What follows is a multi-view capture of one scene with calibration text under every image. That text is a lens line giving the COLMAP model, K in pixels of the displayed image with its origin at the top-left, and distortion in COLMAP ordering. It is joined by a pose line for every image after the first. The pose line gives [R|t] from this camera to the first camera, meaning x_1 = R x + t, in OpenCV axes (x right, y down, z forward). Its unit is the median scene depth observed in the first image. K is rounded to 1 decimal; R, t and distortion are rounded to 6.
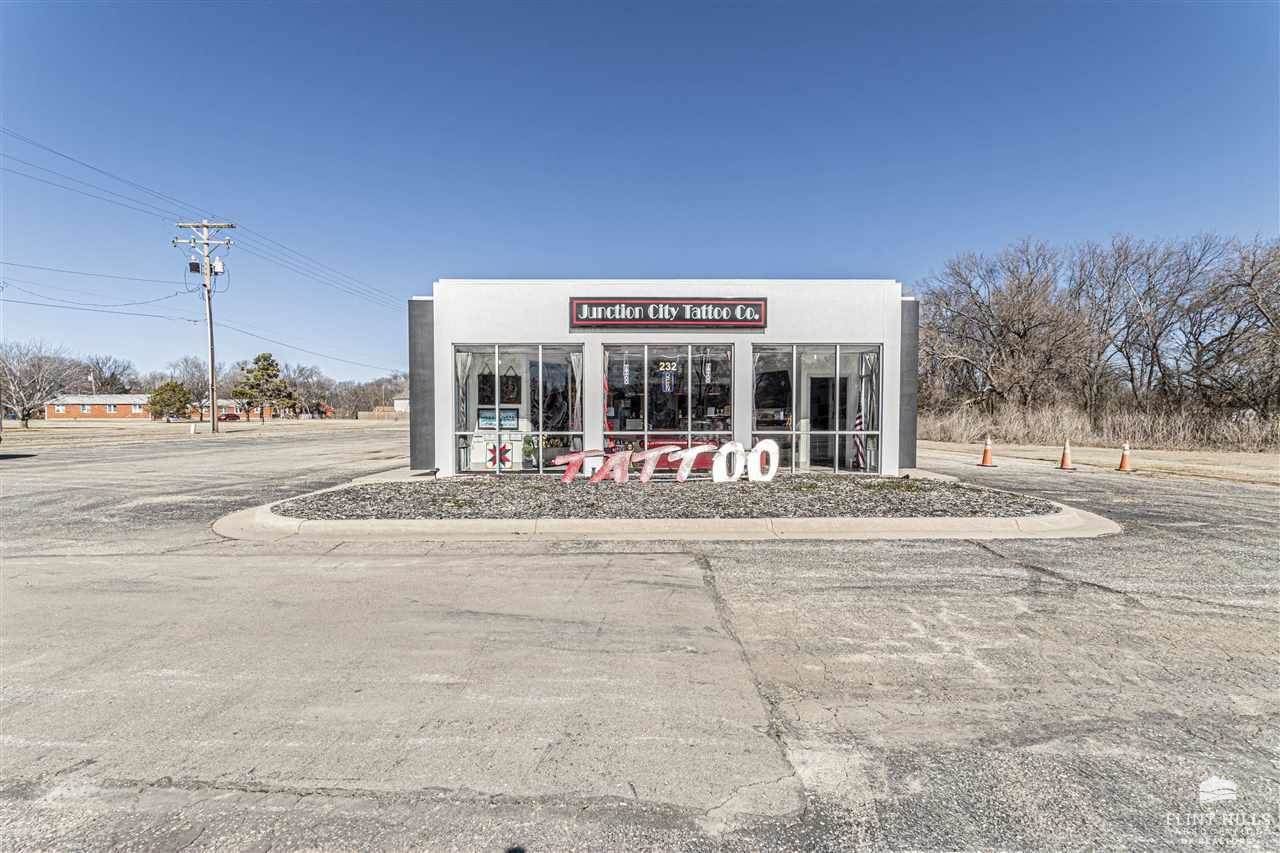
lens RADIAL K [[564.8, 0, 650.0], [0, 564.8, 422.6], [0, 0, 1]] dist [-0.007032, 0.003453]
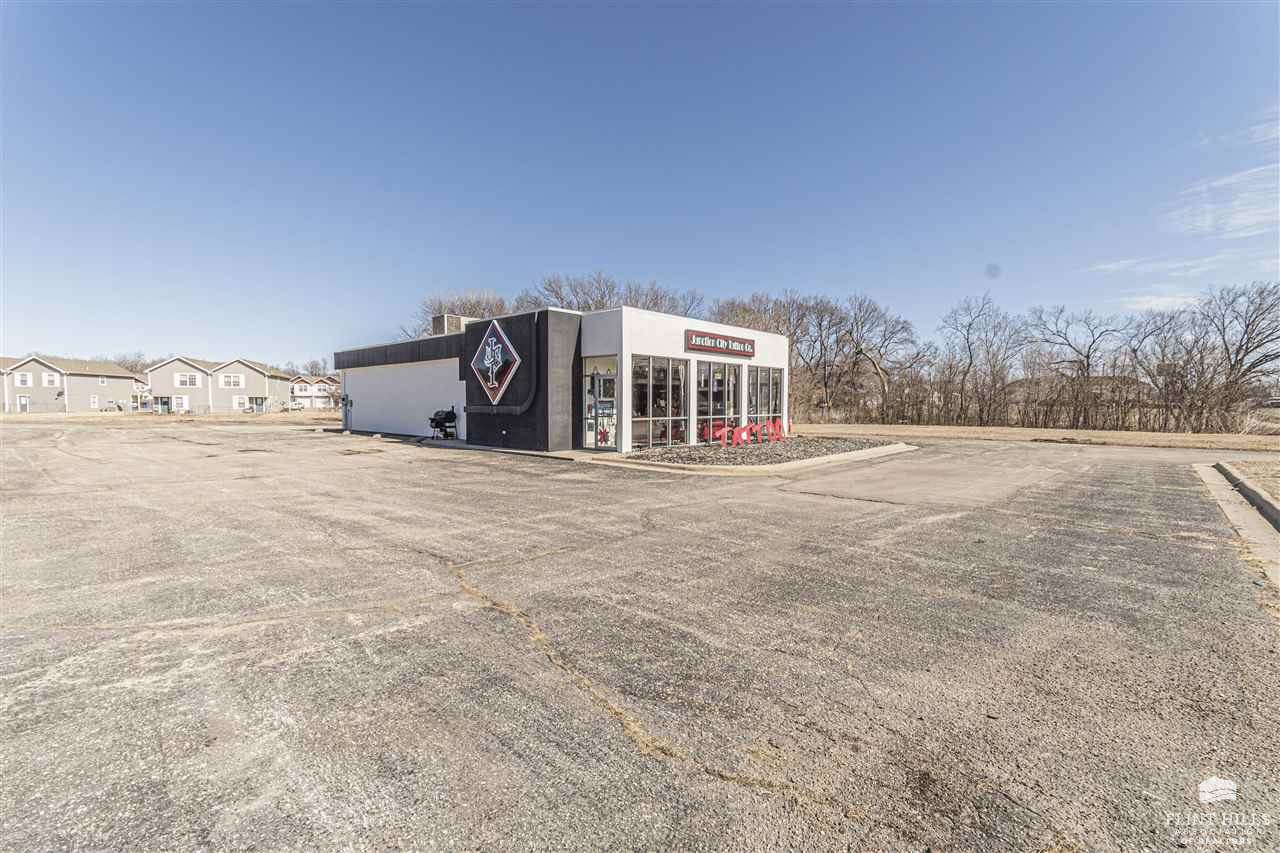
lens RADIAL K [[564.8, 0, 642.8], [0, 564.8, 421.7], [0, 0, 1]] dist [-0.007032, 0.003453]
pose [[0.689789, -0.017902, 0.723790, -1.270942], [0.001050, 0.999718, 0.023726, -0.008714], [-0.724010, -0.015606, 0.689613, 0.031614]]
